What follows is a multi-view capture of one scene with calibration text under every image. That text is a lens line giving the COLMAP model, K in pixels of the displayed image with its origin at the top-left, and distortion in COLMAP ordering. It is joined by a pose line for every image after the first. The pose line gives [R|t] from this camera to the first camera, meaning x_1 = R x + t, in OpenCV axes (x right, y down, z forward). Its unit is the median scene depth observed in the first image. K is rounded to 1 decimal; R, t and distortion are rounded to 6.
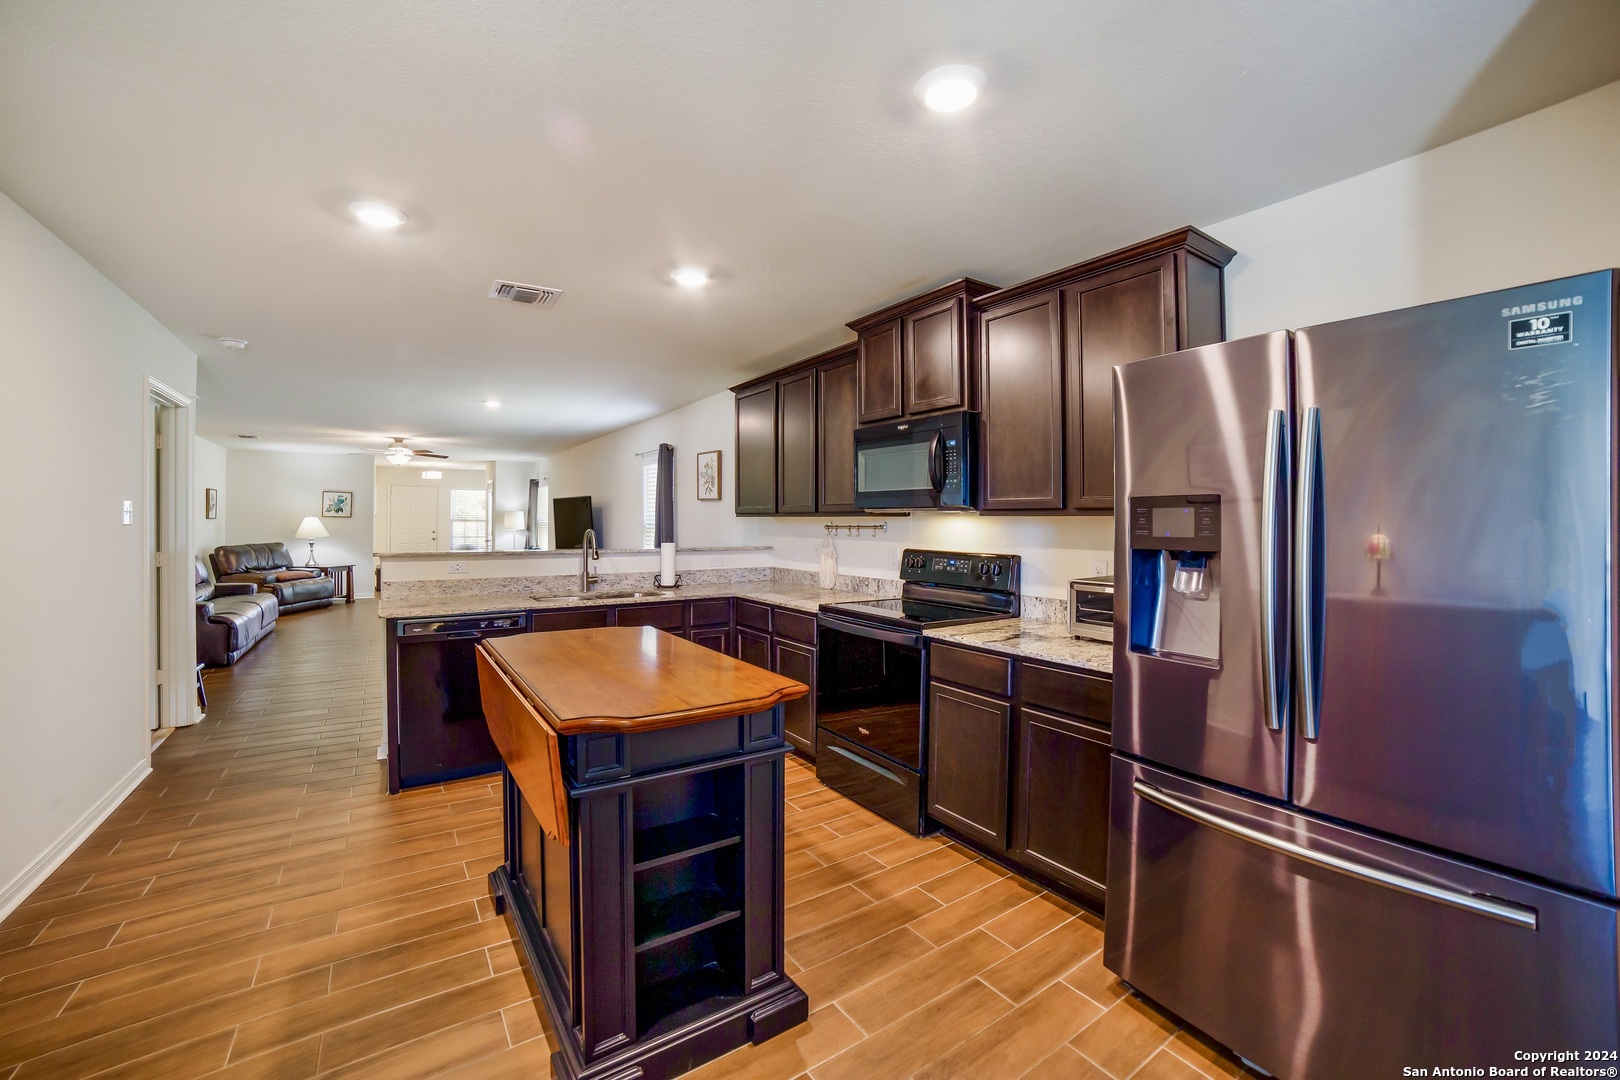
lens RADIAL K [[653.0, 0, 815.7], [0, 653.0, 515.1], [0, 0, 1]] dist [-0.085360, 0.032029]
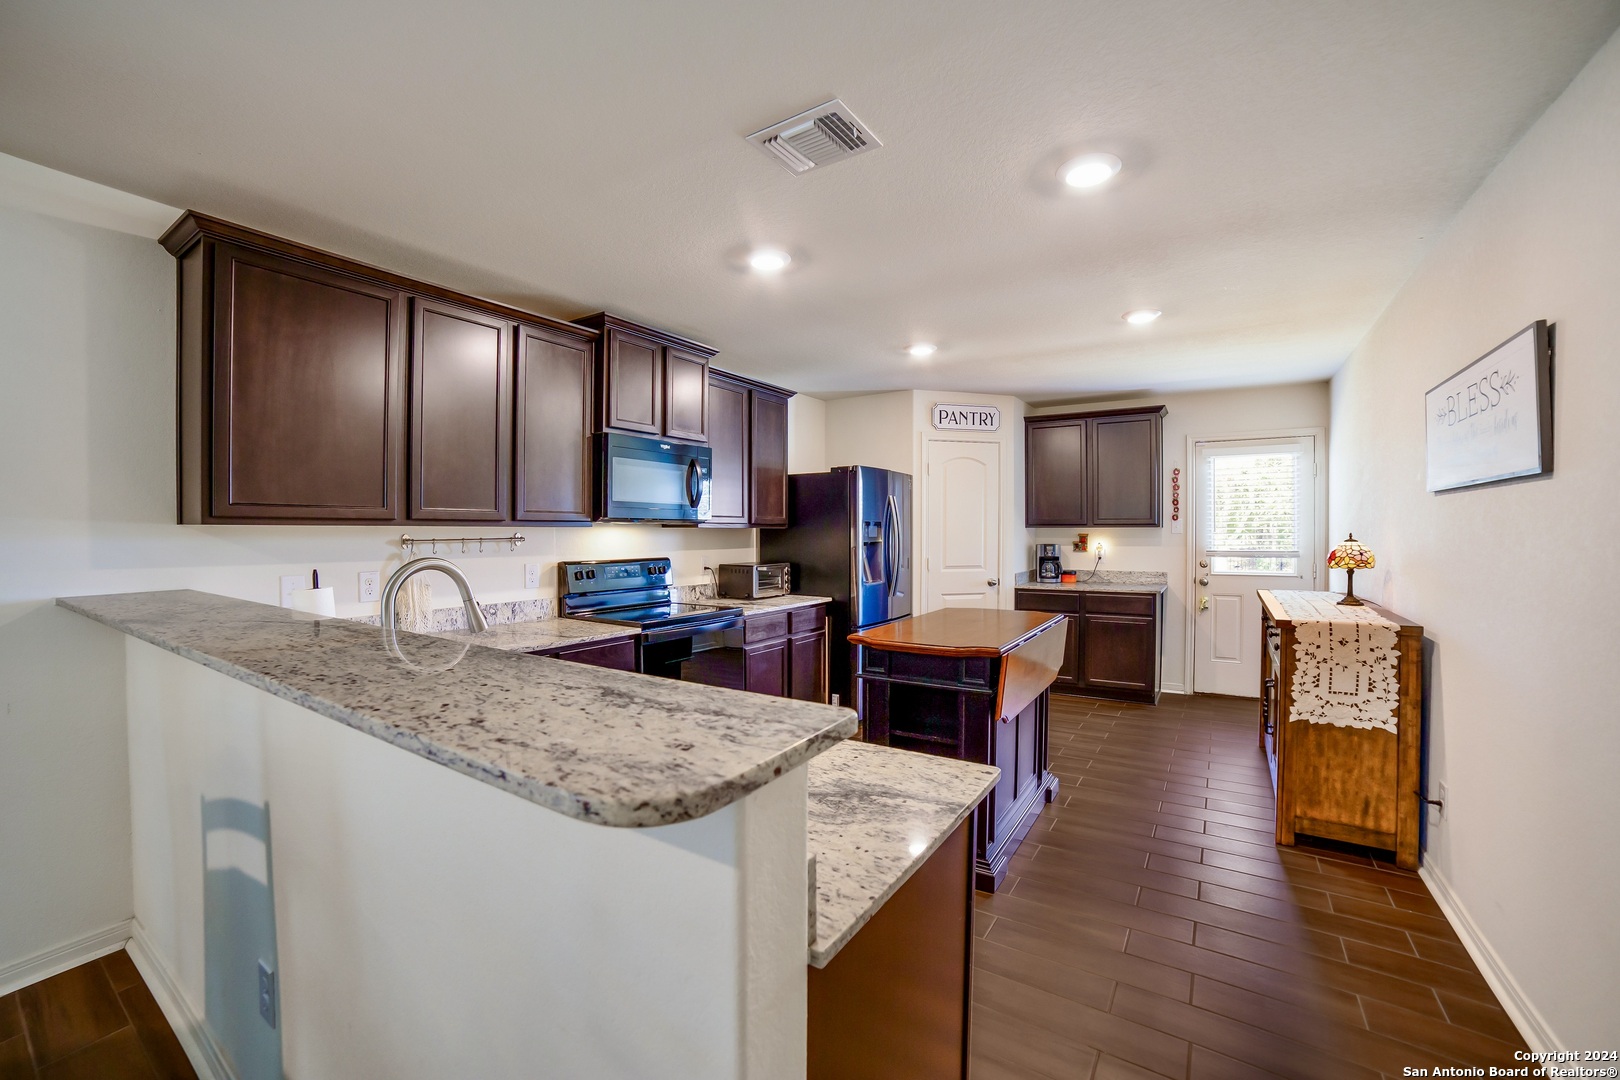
lens RADIAL K [[654.8, 0, 810.0], [0, 654.8, 540.0], [0, 0, 1]] dist [-0.100590, 0.036848]
pose [[-0.362032, -0.009728, 0.932115, -0.793119], [-0.004107, 0.999952, 0.008841, 0.010317], [-0.932157, -0.000628, -0.362055, 0.939280]]
